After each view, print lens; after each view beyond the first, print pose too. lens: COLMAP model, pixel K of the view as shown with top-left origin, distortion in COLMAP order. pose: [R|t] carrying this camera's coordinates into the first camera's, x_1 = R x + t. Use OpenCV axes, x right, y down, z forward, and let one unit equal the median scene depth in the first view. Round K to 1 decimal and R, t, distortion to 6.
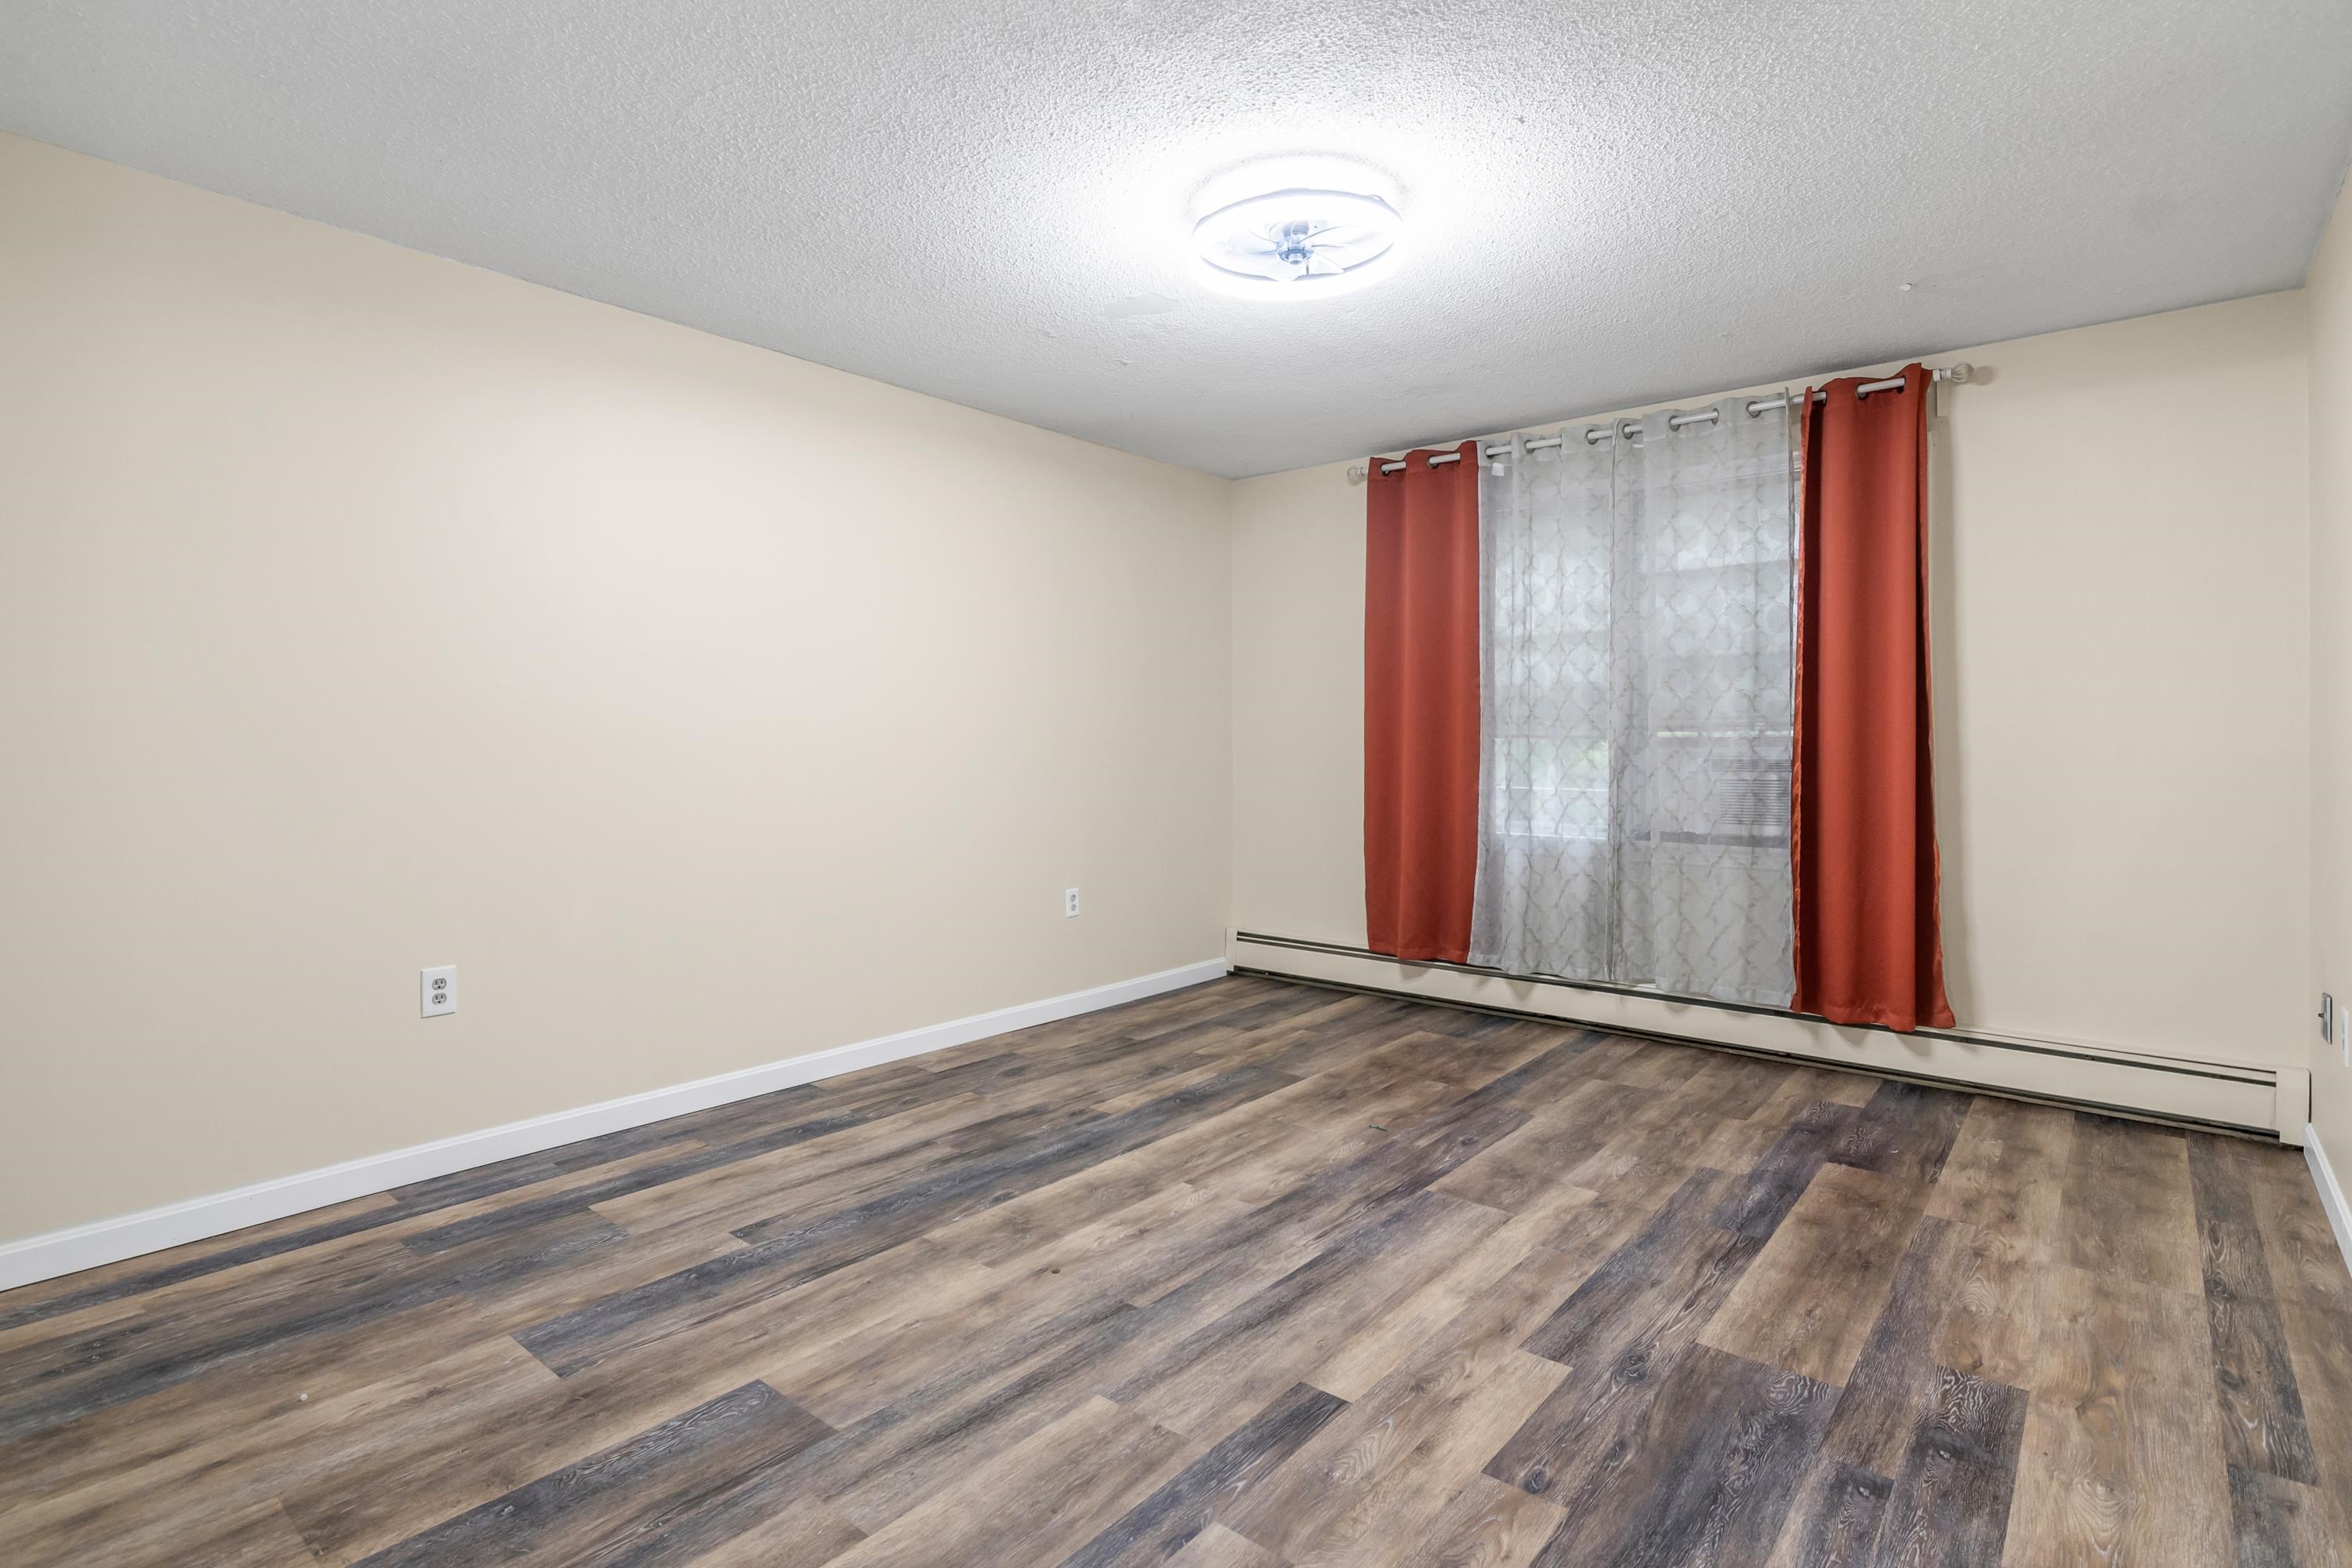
lens RADIAL K [[1156.9, 0, 1165.5], [0, 1156.9, 766.3], [0, 0, 1]] dist [-0.001080, 0.000729]
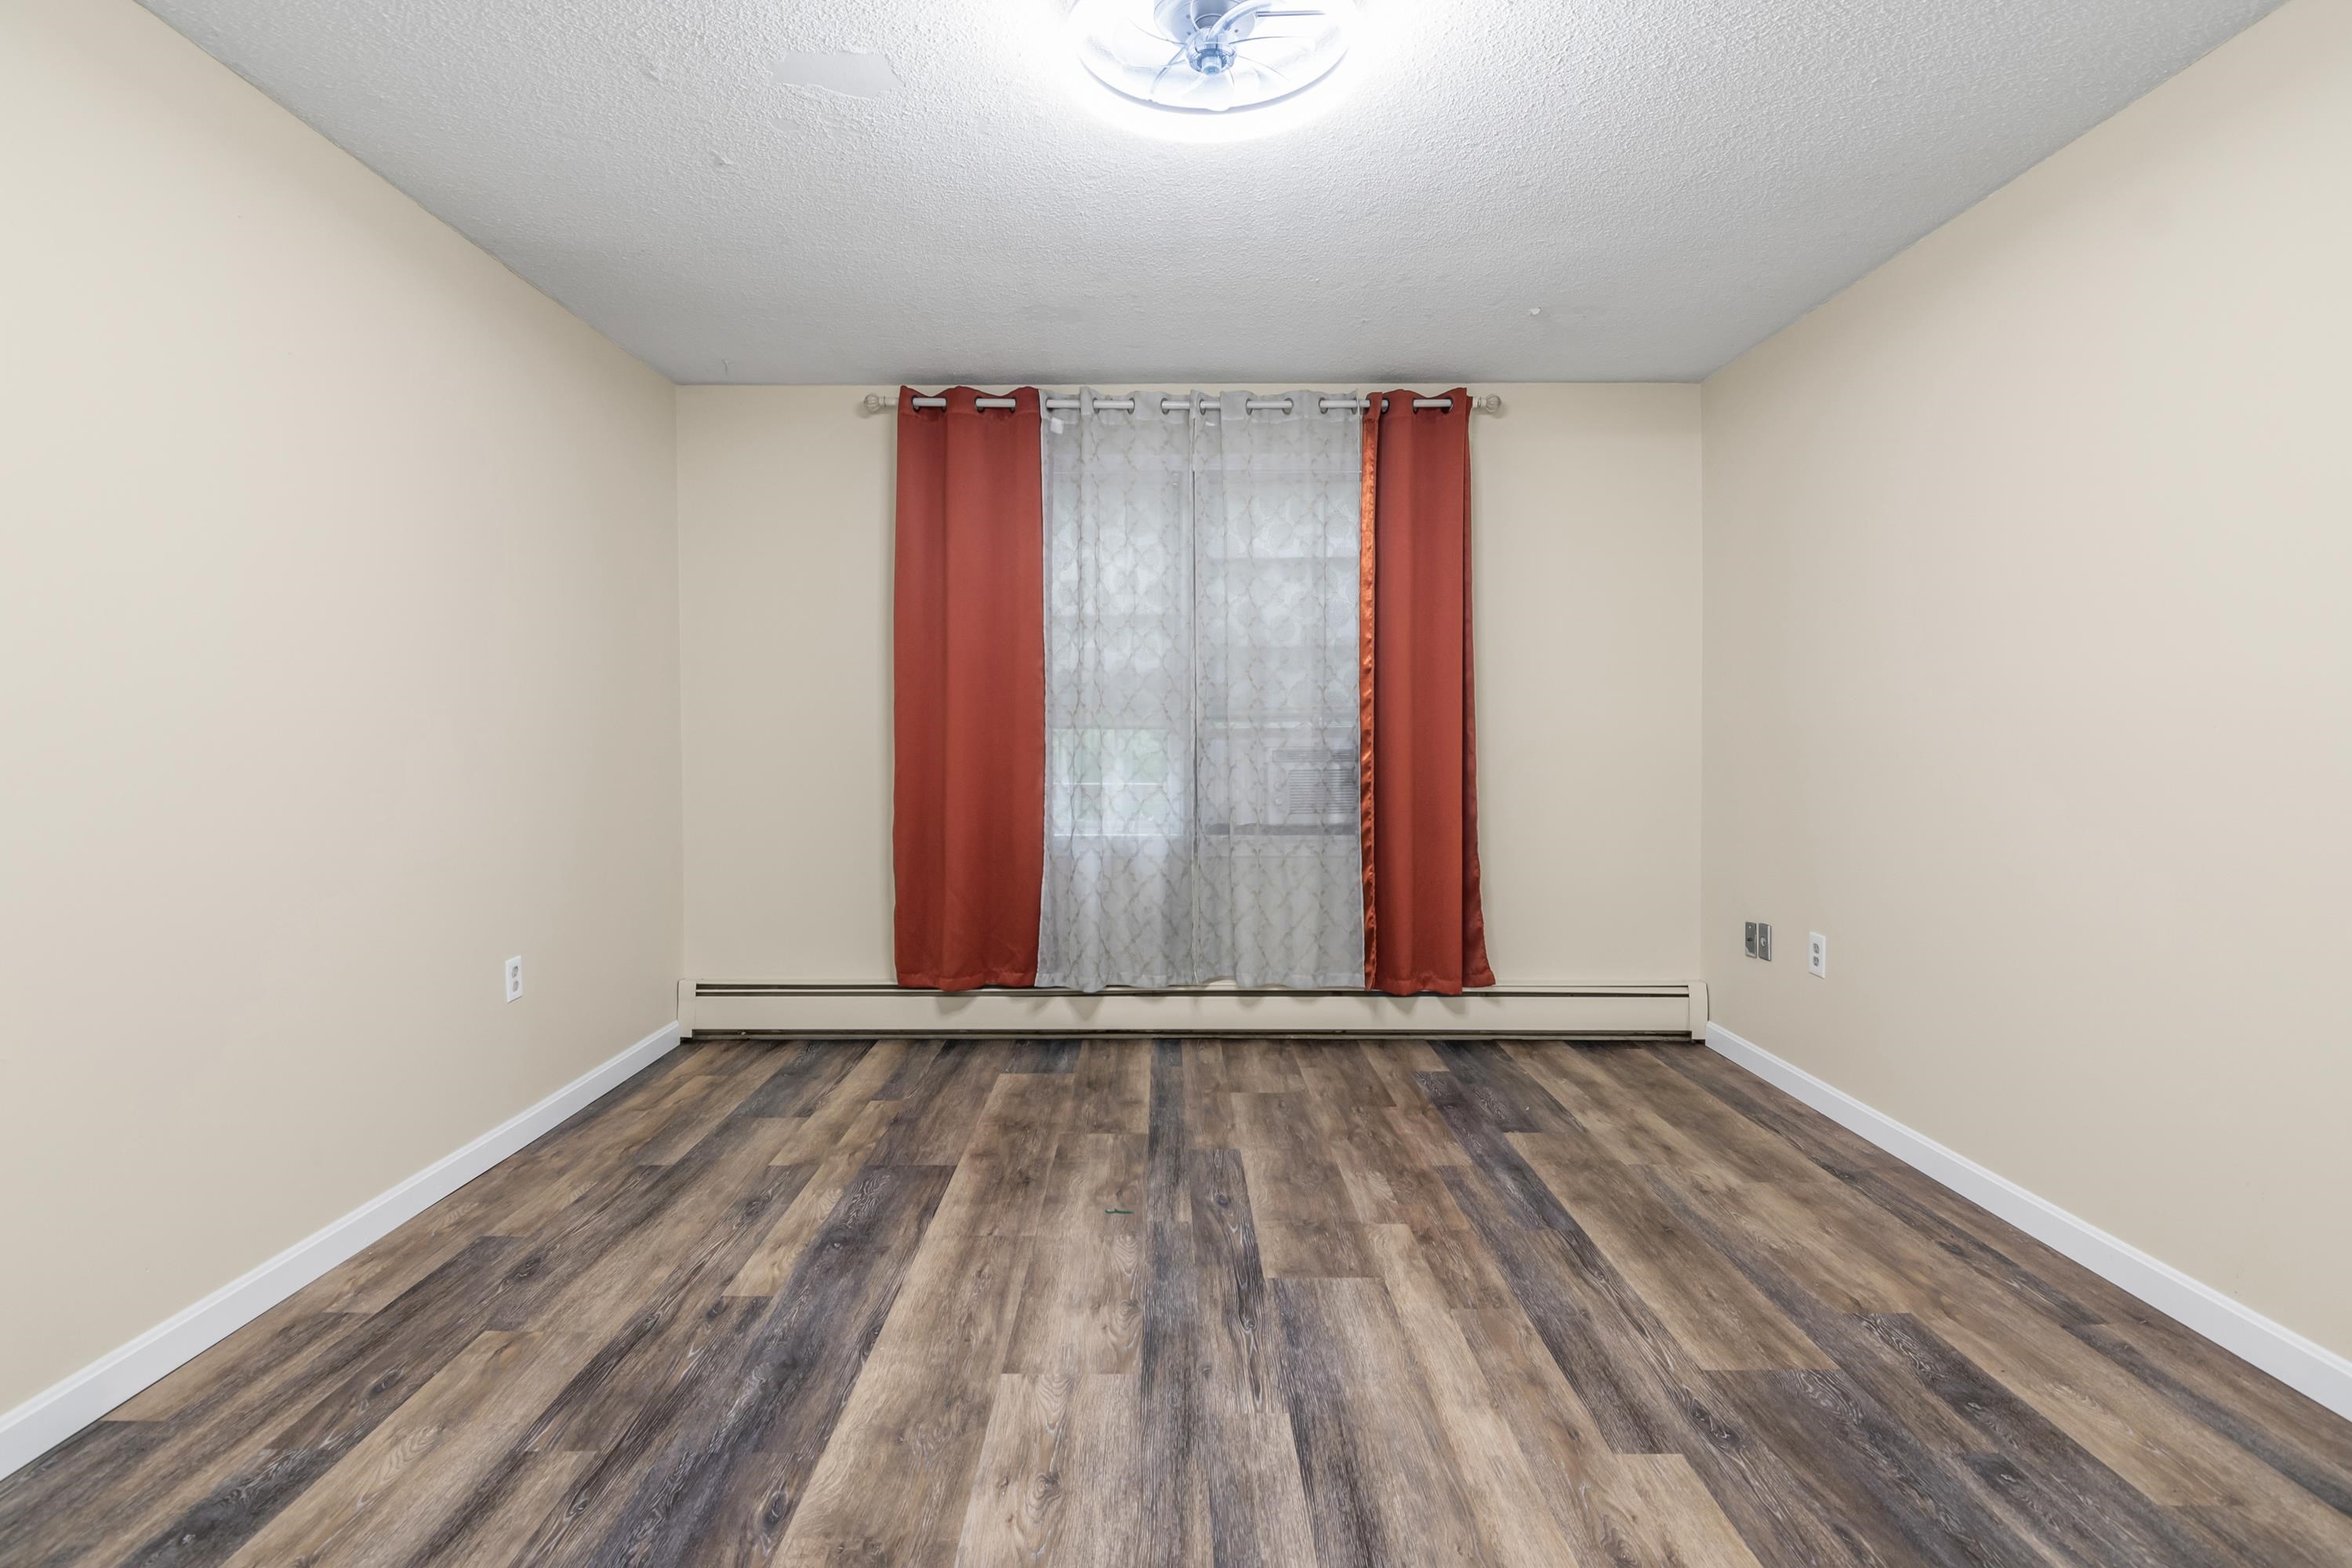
lens RADIAL K [[1156.9, 0, 1165.5], [0, 1156.9, 766.3], [0, 0, 1]] dist [-0.001080, 0.000729]
pose [[0.766542, -0.019533, 0.641897, -0.331093], [0.015896, 0.999808, 0.011441, -0.006468], [-0.641997, 0.001434, 0.766706, 0.396385]]
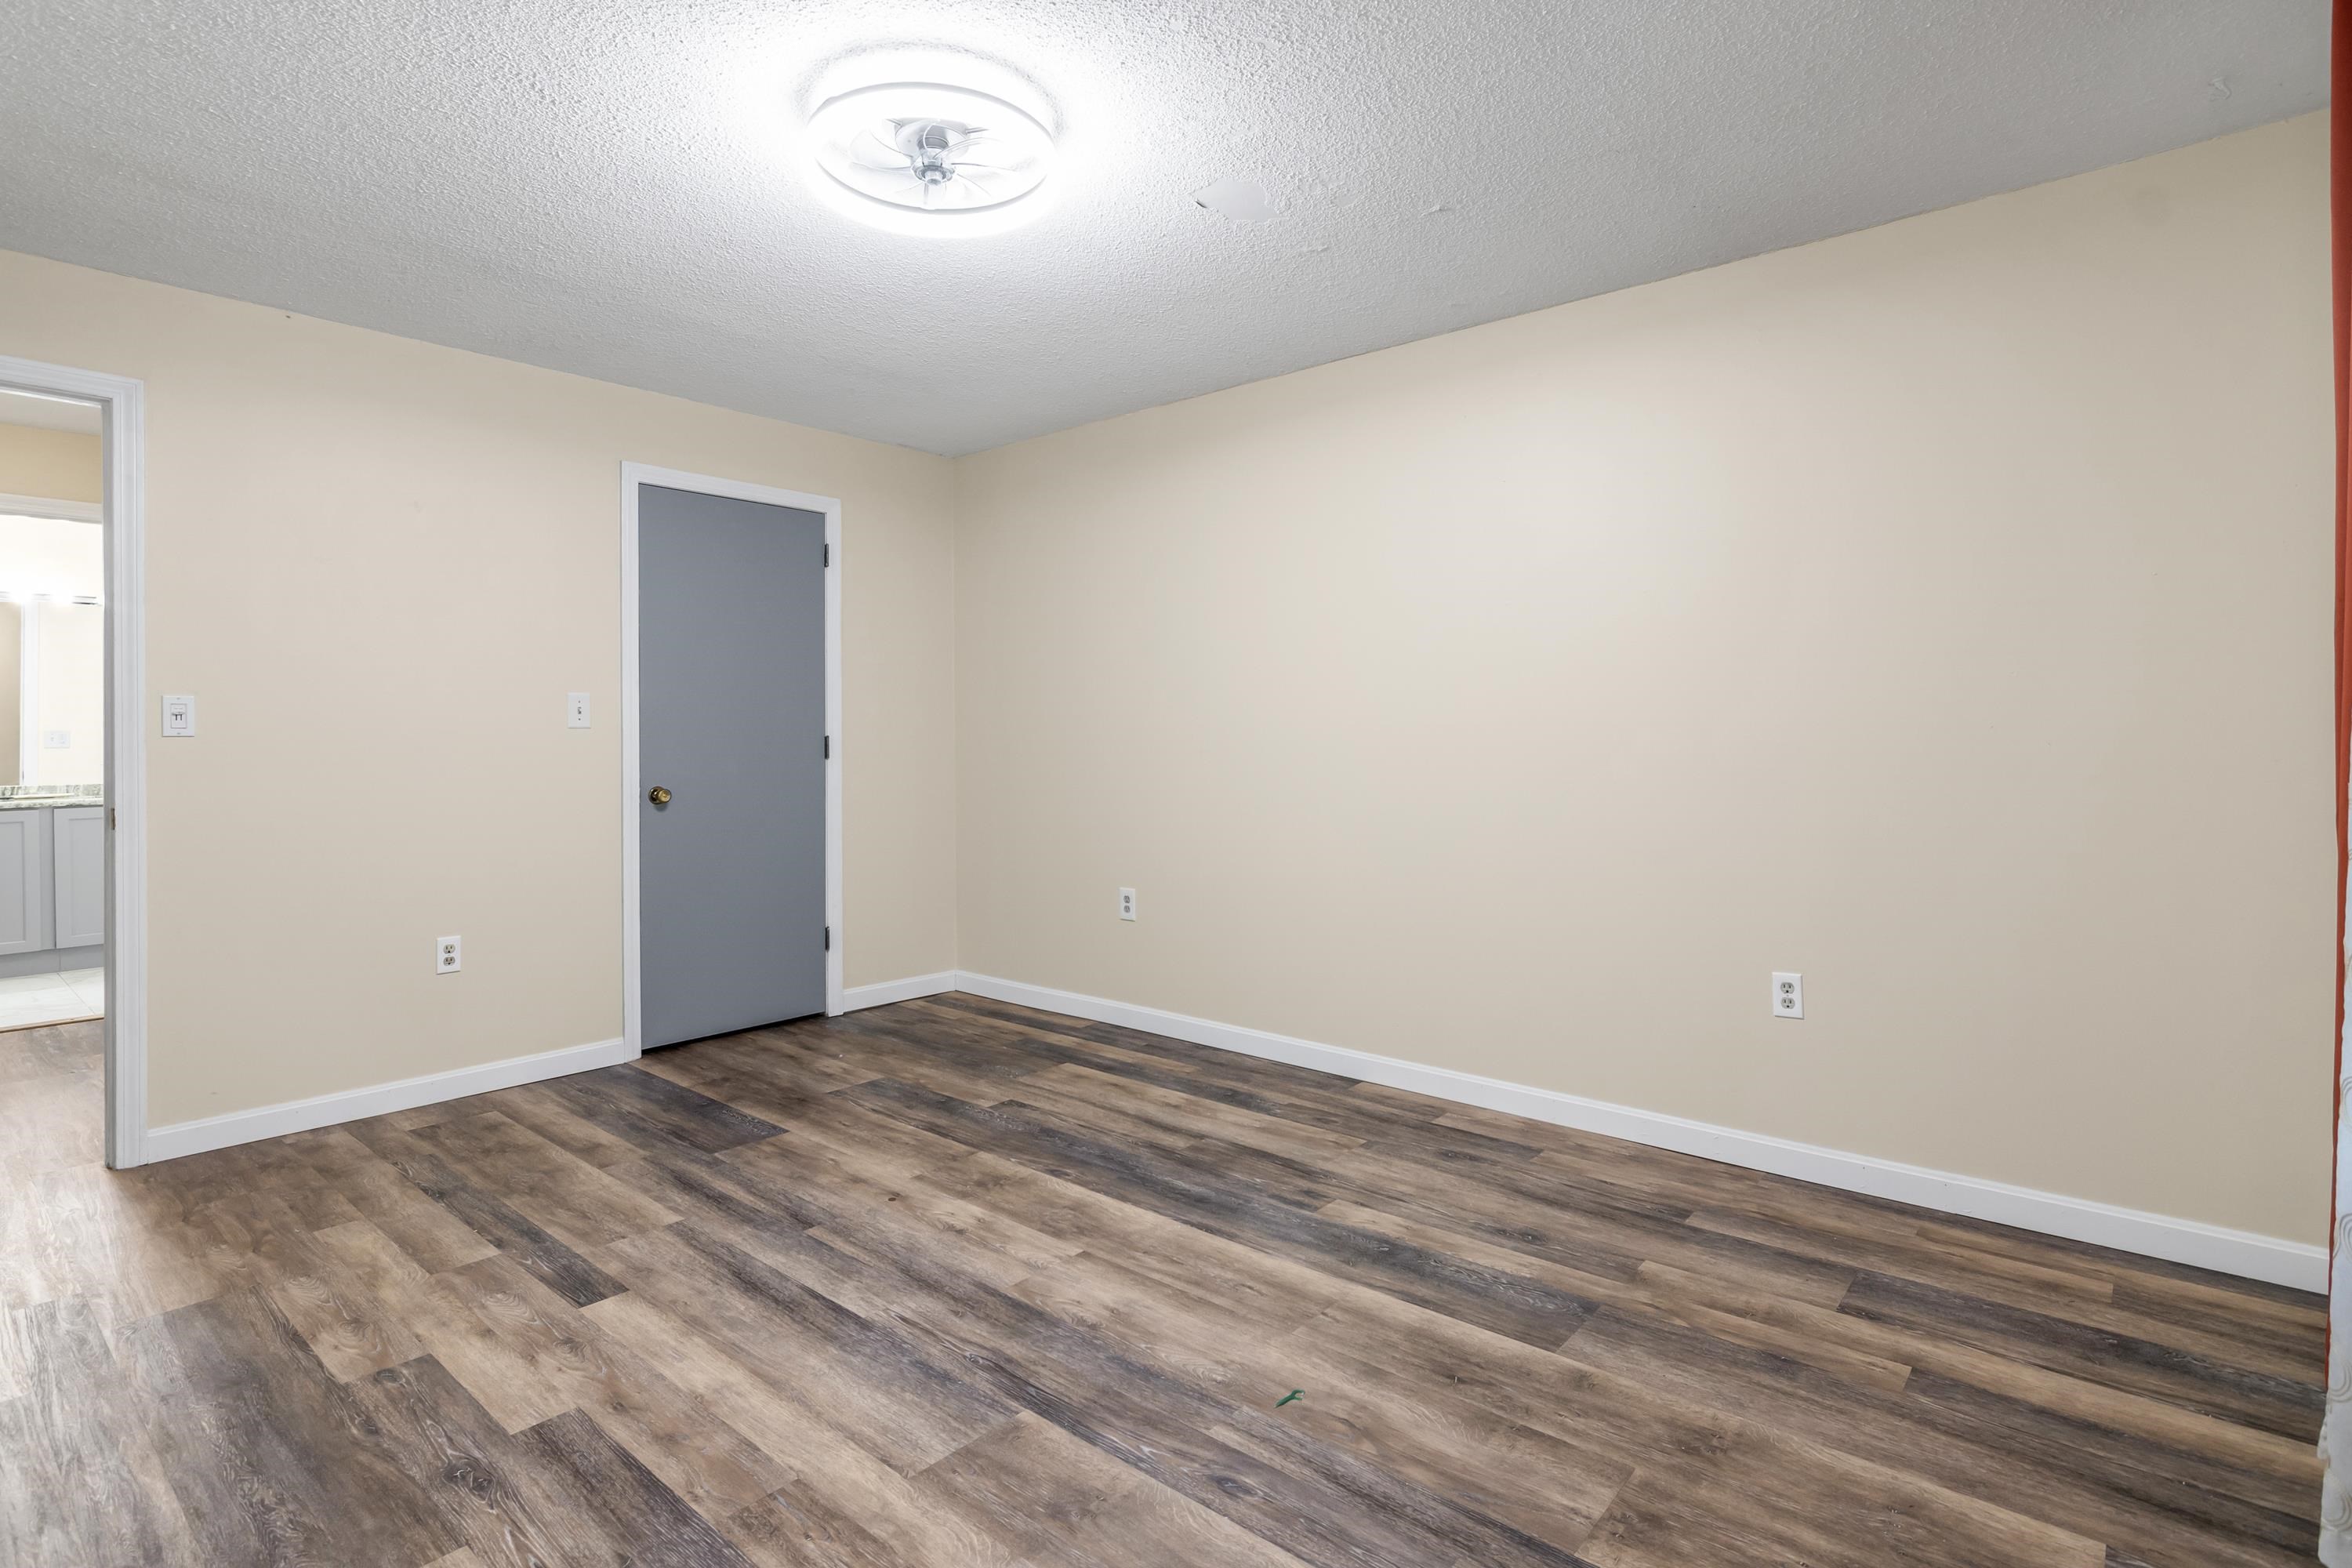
lens RADIAL K [[1169.3, 0, 1172.5], [0, 1169.3, 738.9], [0, 0, 1]] dist [-0.004051, 0.005084]
pose [[-0.017958, 0.004223, -0.999830, 0.855417], [-0.017560, 0.999836, 0.004538, -0.027519], [0.999685, 0.017639, -0.017881, 1.036295]]
